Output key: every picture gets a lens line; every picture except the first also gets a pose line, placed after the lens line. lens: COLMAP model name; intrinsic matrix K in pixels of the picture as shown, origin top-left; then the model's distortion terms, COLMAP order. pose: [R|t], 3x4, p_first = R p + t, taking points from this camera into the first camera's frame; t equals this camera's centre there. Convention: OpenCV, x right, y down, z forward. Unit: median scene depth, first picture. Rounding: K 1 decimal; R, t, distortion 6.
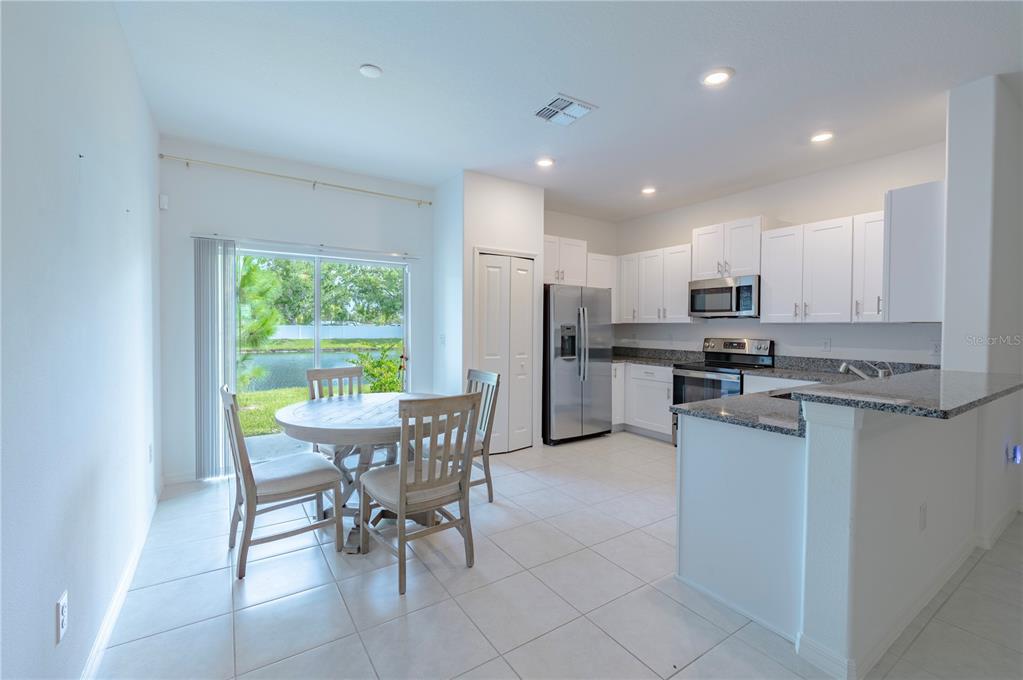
lens RADIAL K [[431.3, 0, 515.3], [0, 431.3, 334.7], [0, 0, 1]] dist [0.001052, 0.000003]
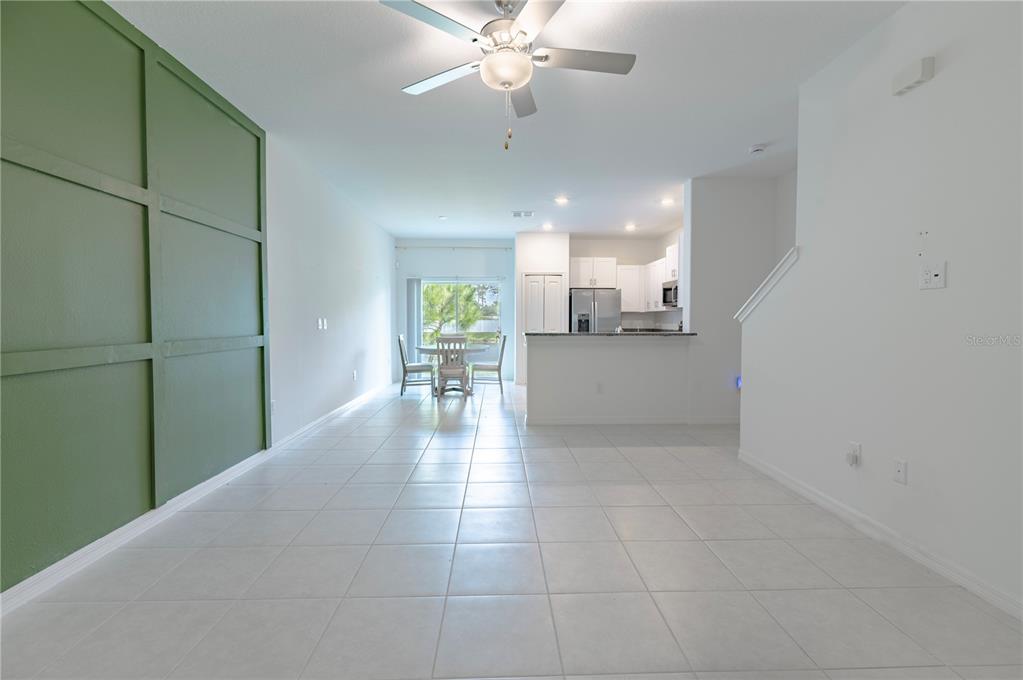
lens RADIAL K [[457.2, 0, 519.2], [0, 457.2, 334.0], [0, 0, 1]] dist [0.000852, 0.000030]
pose [[0.855255, 0.008192, -0.518143, 0.829941], [-0.004637, 0.999956, 0.008154, 0.044803], [0.518187, -0.004571, 0.855255, -0.640166]]
